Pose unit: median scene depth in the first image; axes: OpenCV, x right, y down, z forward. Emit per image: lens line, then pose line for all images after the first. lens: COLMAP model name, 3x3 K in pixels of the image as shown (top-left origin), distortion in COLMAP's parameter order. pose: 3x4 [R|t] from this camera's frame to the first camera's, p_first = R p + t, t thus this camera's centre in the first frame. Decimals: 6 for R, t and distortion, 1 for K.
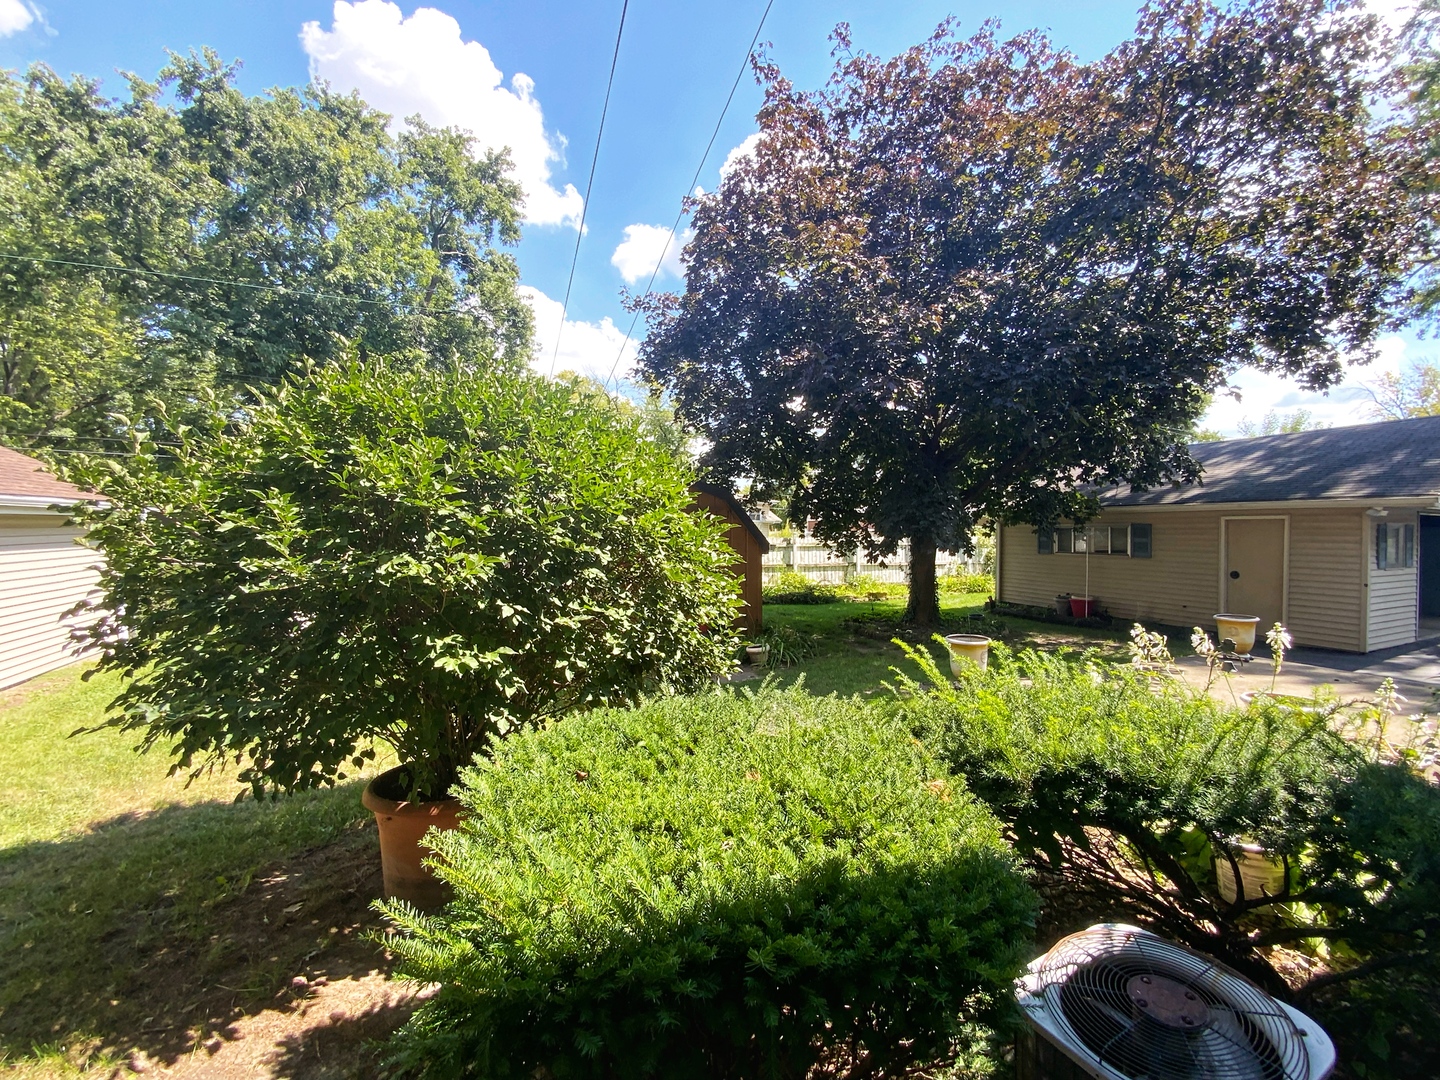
lens RADIAL K [[586.6, 0, 720.0], [0, 586.6, 540.0], [0, 0, 1]] dist [0.002306, -0.013466]
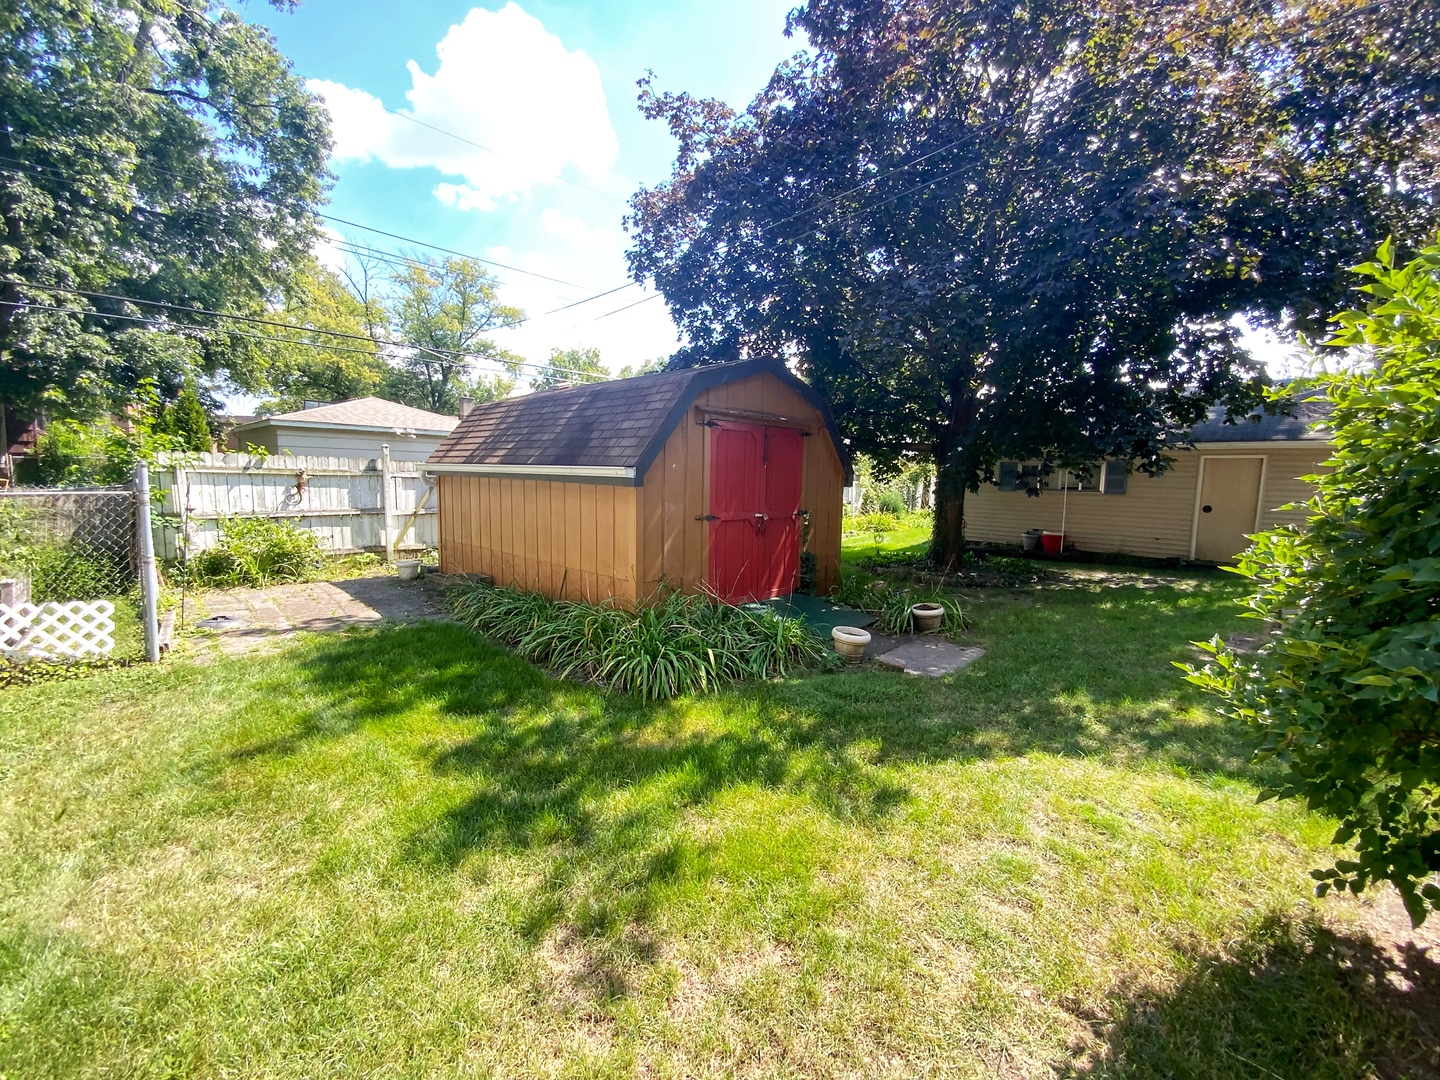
lens RADIAL K [[586.6, 0, 720.0], [0, 586.6, 540.0], [0, 0, 1]] dist [0.002306, -0.013466]
pose [[0.911238, -0.029001, 0.410859, -0.419193], [-0.009682, 0.995734, 0.091758, 0.025549], [-0.411767, -0.087591, 0.907070, 0.366061]]
